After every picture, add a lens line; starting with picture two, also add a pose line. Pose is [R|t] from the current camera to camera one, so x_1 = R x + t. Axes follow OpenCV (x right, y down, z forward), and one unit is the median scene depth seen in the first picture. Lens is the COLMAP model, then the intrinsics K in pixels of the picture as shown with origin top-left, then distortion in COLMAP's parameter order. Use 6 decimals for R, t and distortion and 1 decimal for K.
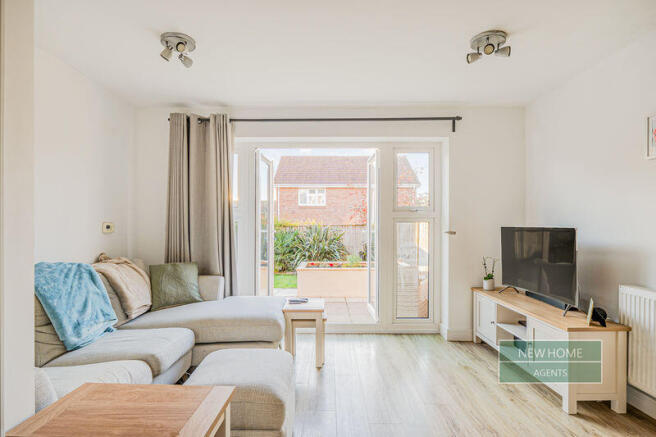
lens RADIAL K [[360.8, 0, 318.1], [0, 360.8, 226.5], [0, 0, 1]] dist [-0.005573, -0.002428]
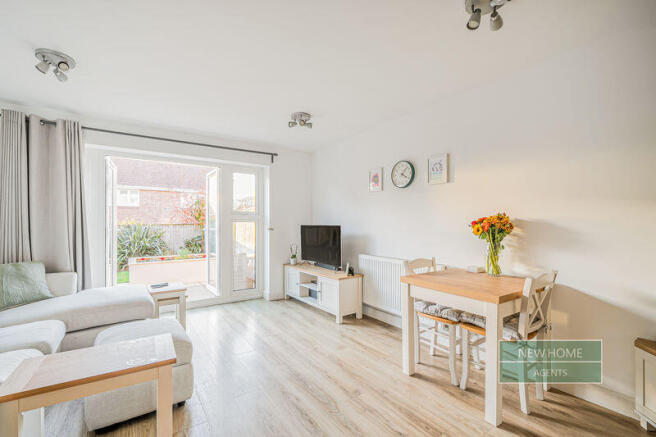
lens RADIAL K [[285.7, 0, 321.7], [0, 285.7, 225.3], [0, 0, 1]] dist [-0.002689, 0.000096]
pose [[0.826913, -0.004002, 0.562316, -0.139195], [0.003841, 0.999992, 0.001469, -0.000021], [-0.562317, 0.000945, 0.826921, -0.121193]]
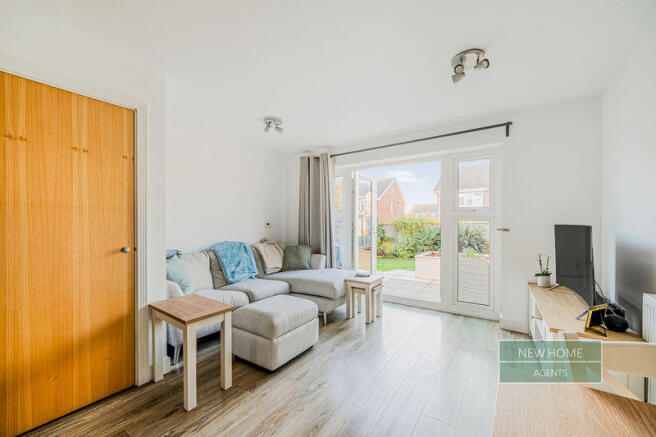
lens RADIAL K [[257.7, 0, 319.2], [0, 257.7, 226.0], [0, 0, 1]] dist [0.003672, -0.000101]
pose [[0.829113, 0.005533, -0.559054, 0.364051], [-0.001942, 0.999974, 0.007016, 0.001345], [0.559078, -0.004731, 0.829102, 0.045289]]
